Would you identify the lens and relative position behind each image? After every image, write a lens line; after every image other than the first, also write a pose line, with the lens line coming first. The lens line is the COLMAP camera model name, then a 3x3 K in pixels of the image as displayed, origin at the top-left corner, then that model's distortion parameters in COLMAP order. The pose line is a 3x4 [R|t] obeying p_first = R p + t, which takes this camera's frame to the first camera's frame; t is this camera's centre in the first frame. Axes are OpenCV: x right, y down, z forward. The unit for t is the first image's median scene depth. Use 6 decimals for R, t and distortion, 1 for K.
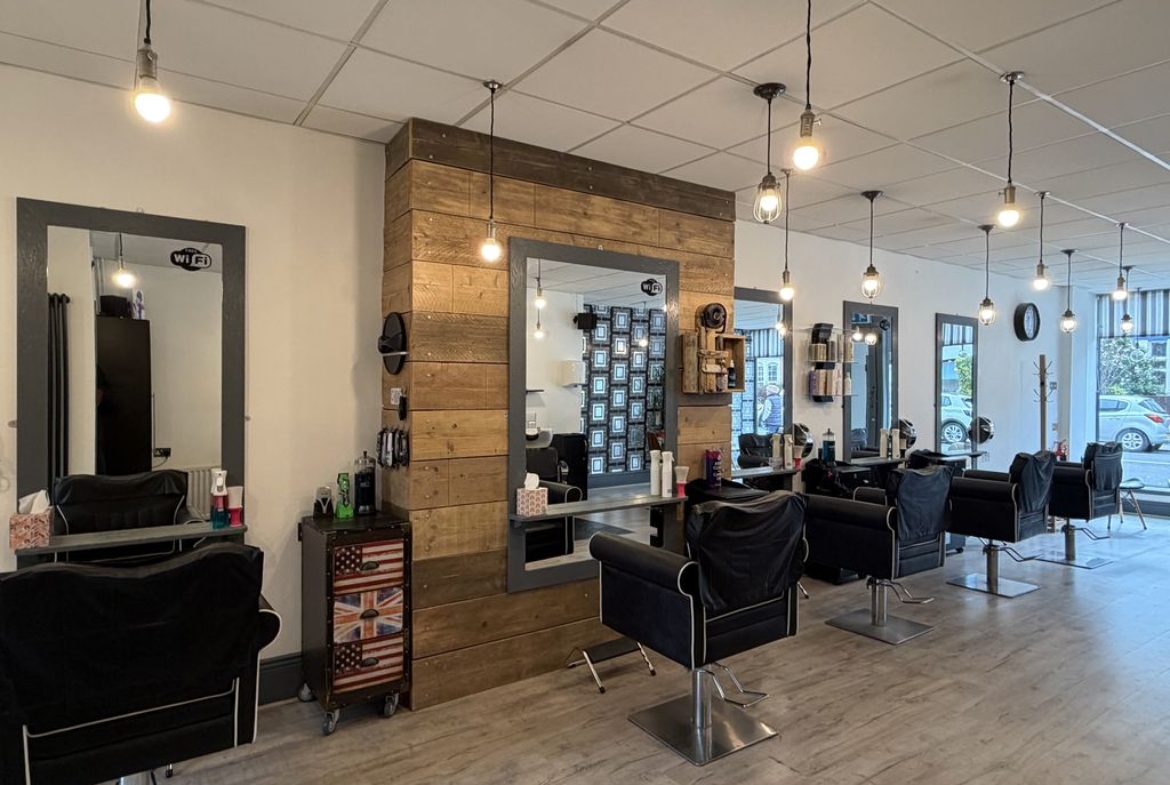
lens RADIAL K [[683.4, 0, 583.8], [0, 683.4, 390.9], [0, 0, 1]] dist [0.003758, -0.001883]
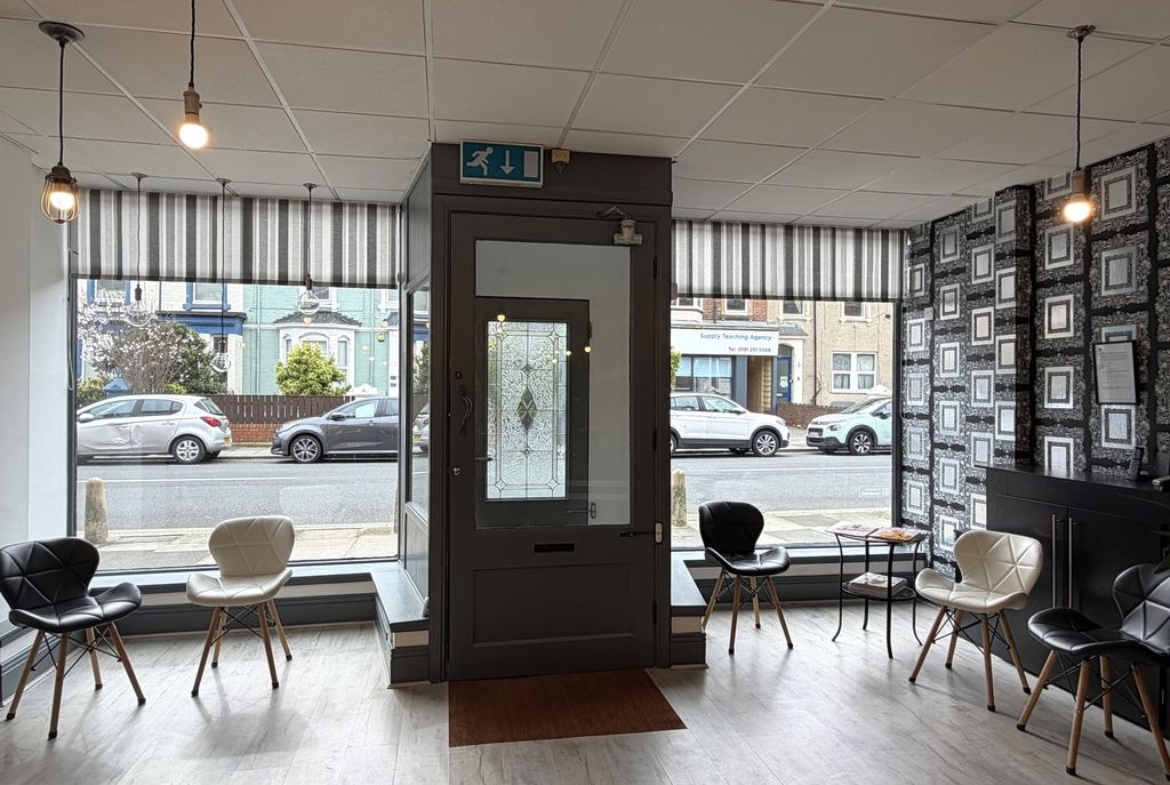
lens RADIAL K [[718.2, 0, 581.2], [0, 718.2, 391.9], [0, 0, 1]] dist [0.001675, 0.000599]
pose [[0.404424, -0.007185, 0.914543, 1.063011], [0.004117, 0.999973, 0.006035, 0.002405], [-0.914562, 0.001324, 0.404443, 1.150033]]
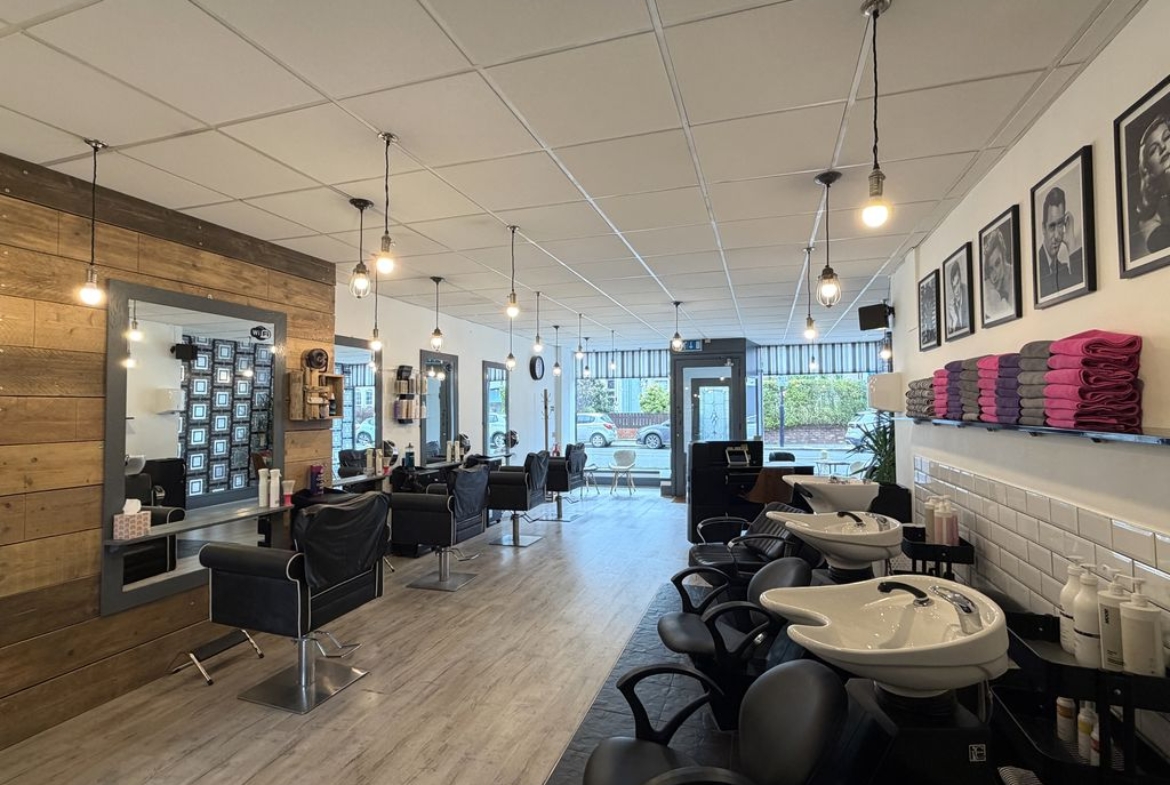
lens RADIAL K [[545.2, 0, 585.6], [0, 545.2, 393.6], [0, 0, 1]] dist [-0.002217, 0.000993]
pose [[0.798107, 0.007711, 0.602467, -0.021901], [0.011944, 0.999519, -0.028616, -0.011197], [-0.602398, 0.030034, 0.797631, -0.108543]]
